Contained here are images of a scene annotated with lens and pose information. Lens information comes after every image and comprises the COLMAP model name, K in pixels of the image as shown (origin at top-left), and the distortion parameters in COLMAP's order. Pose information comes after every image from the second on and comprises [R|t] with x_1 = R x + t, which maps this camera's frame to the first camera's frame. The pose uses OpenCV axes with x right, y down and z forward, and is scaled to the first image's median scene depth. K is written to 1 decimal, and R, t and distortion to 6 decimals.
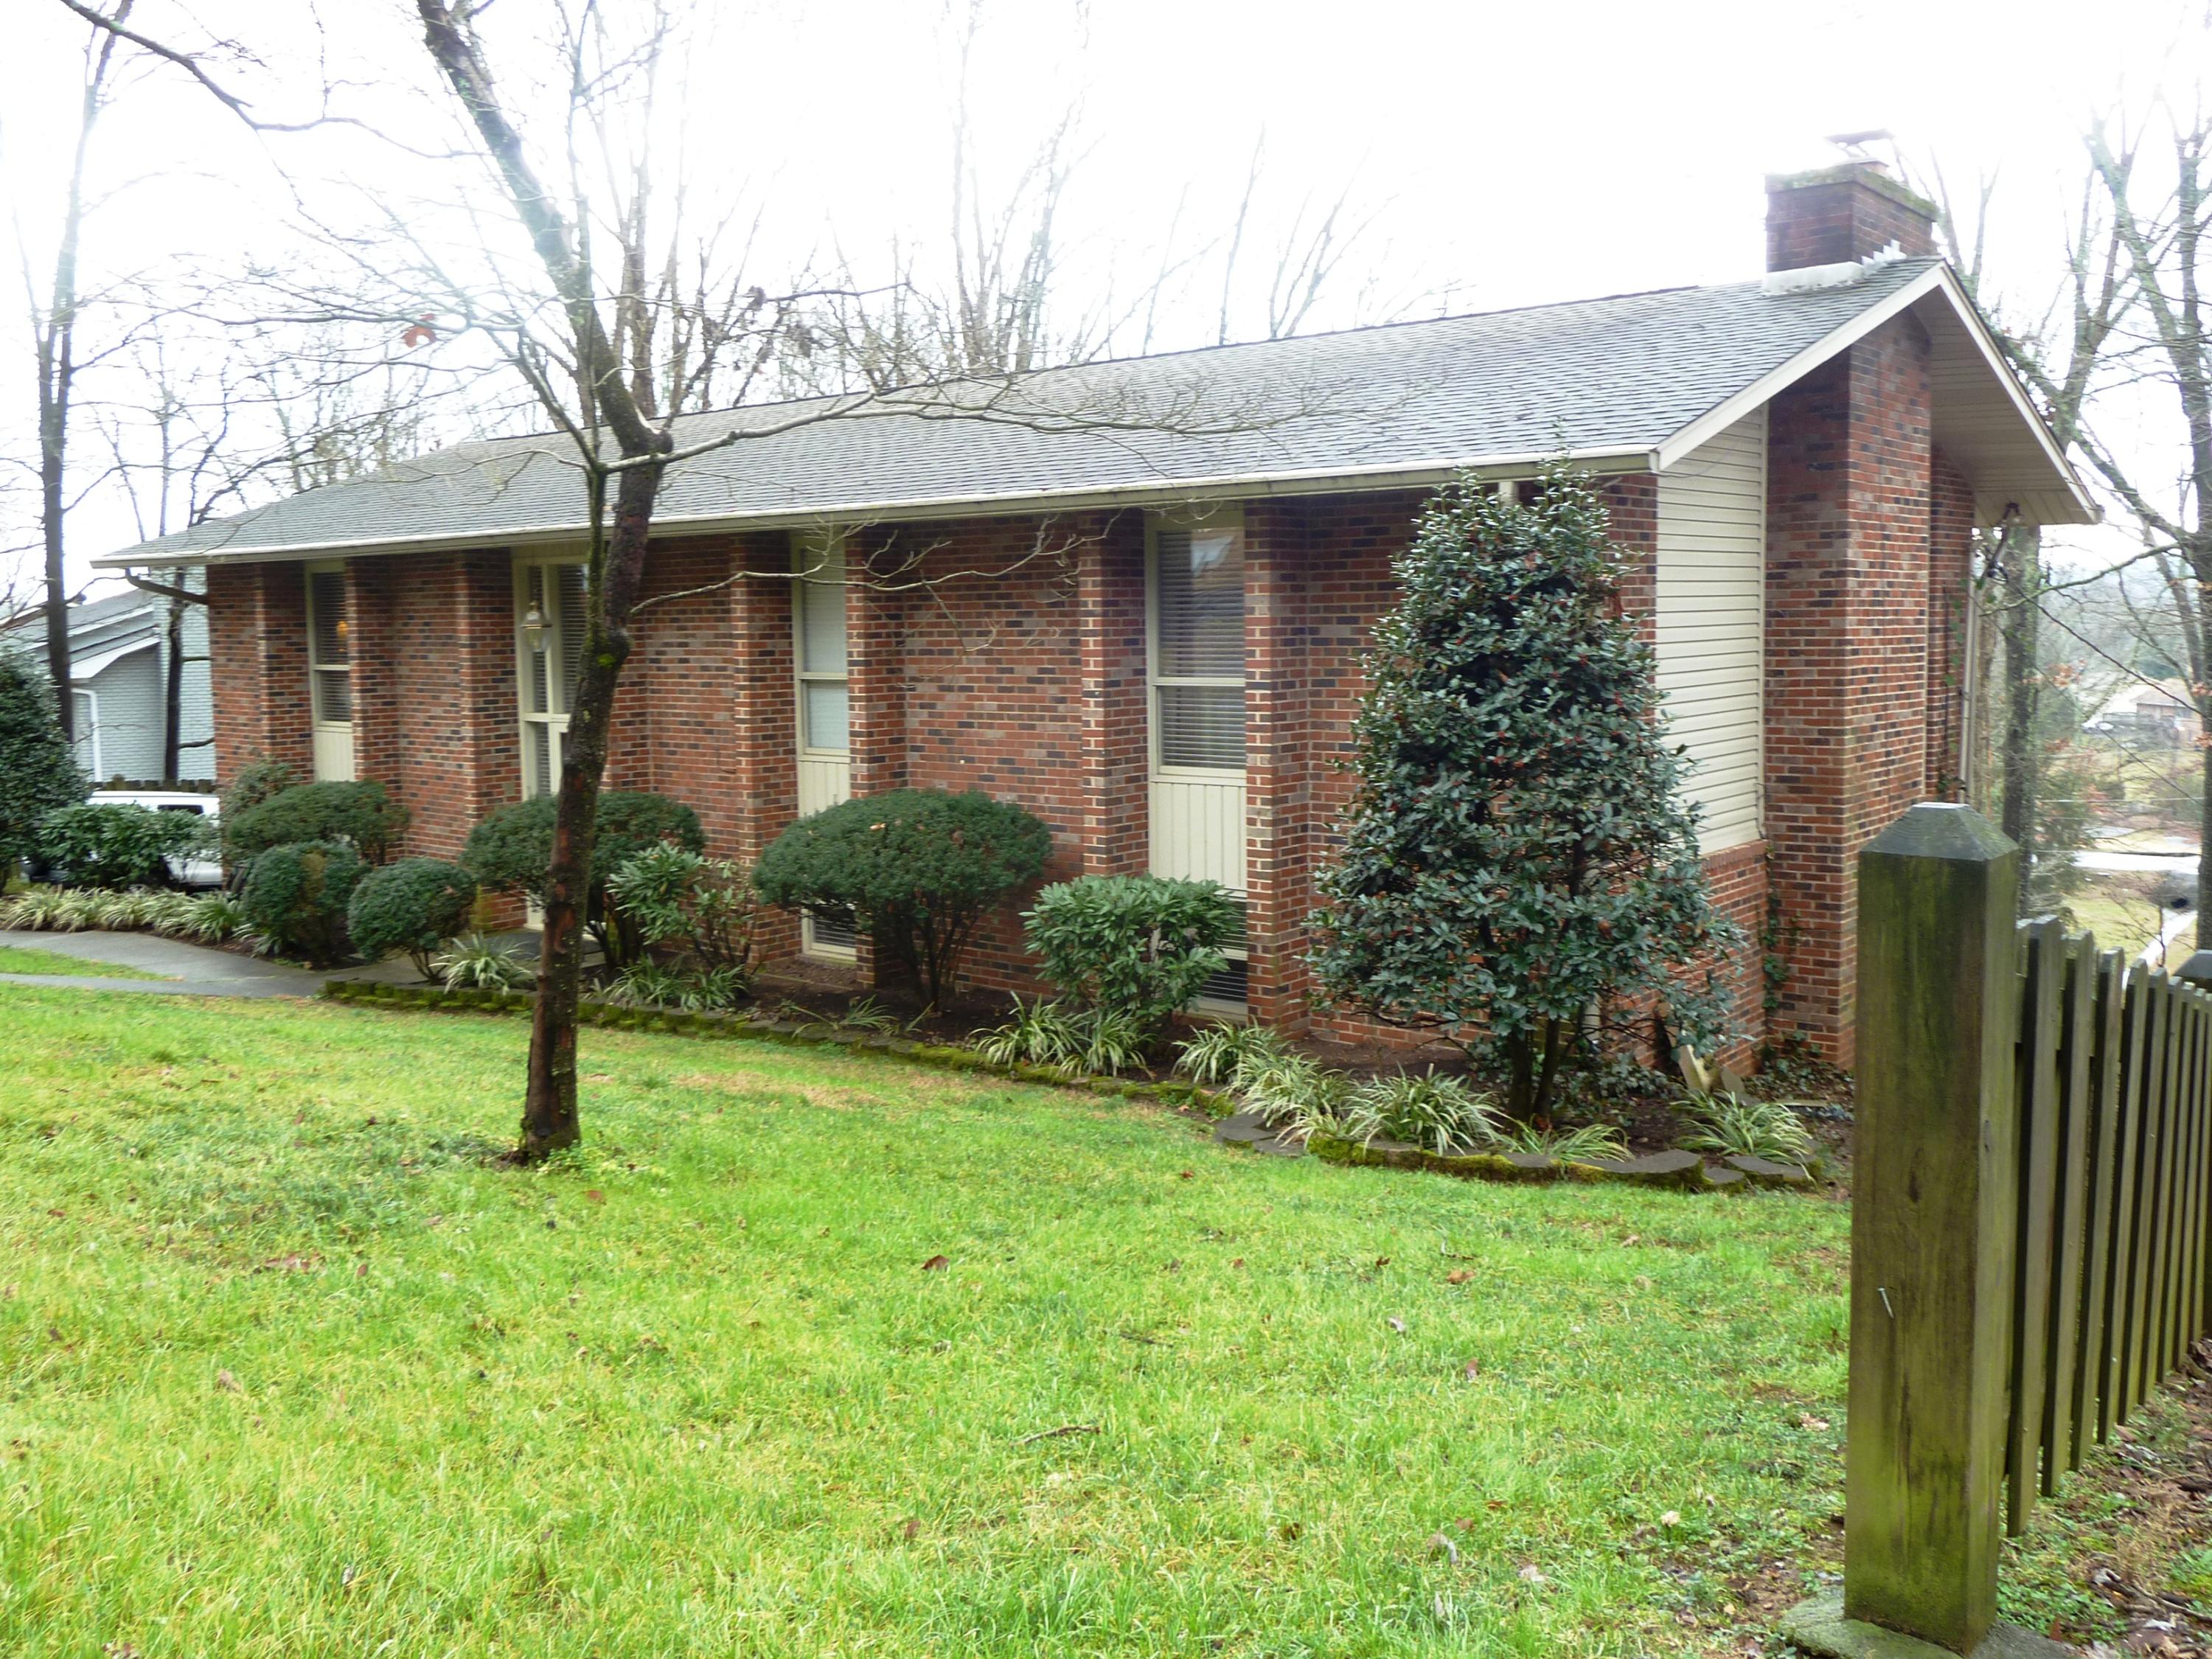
lens RADIAL K [[1849.9, 0, 1106.0], [0, 1849.9, 829.5], [0, 0, 1]] dist [0.003226, 0.000002]
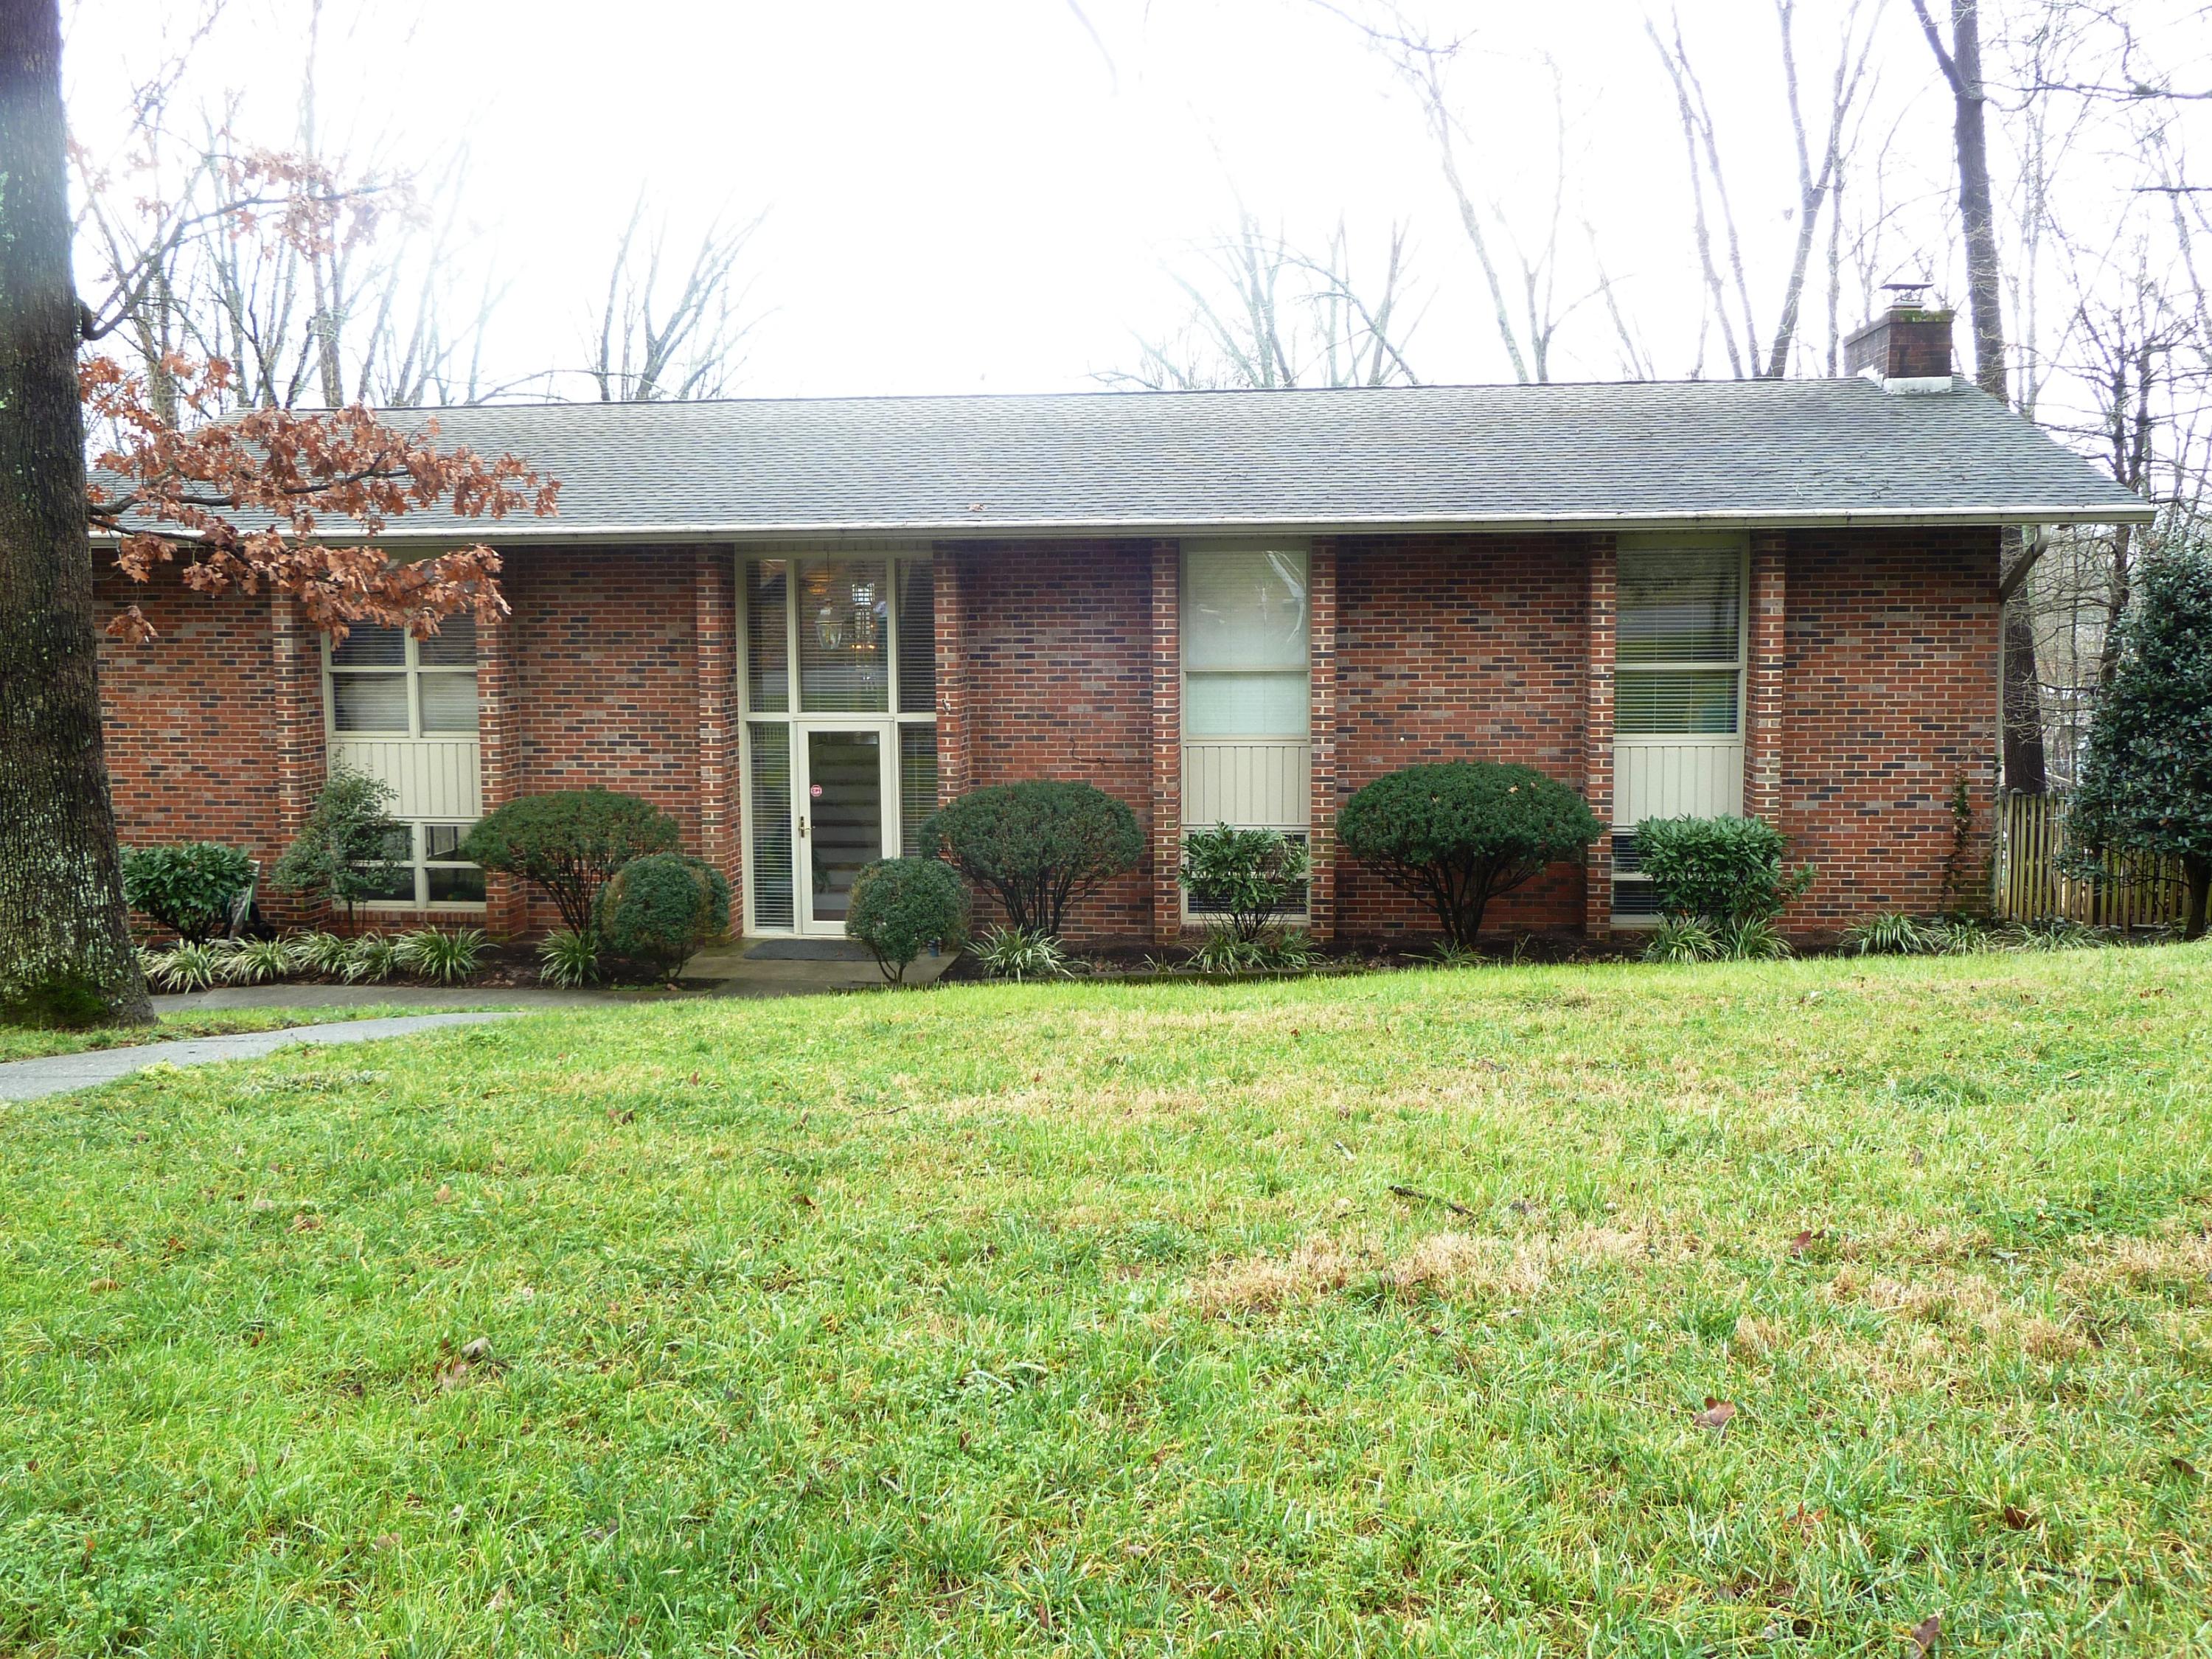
lens RADIAL K [[1849.9, 0, 1106.0], [0, 1849.9, 829.5], [0, 0, 1]] dist [0.003226, 0.000002]
pose [[0.822851, -0.055503, 0.565540, -0.931797], [0.059796, 0.998150, 0.010958, -0.003730], [-0.565102, 0.024800, 0.824648, 0.150498]]
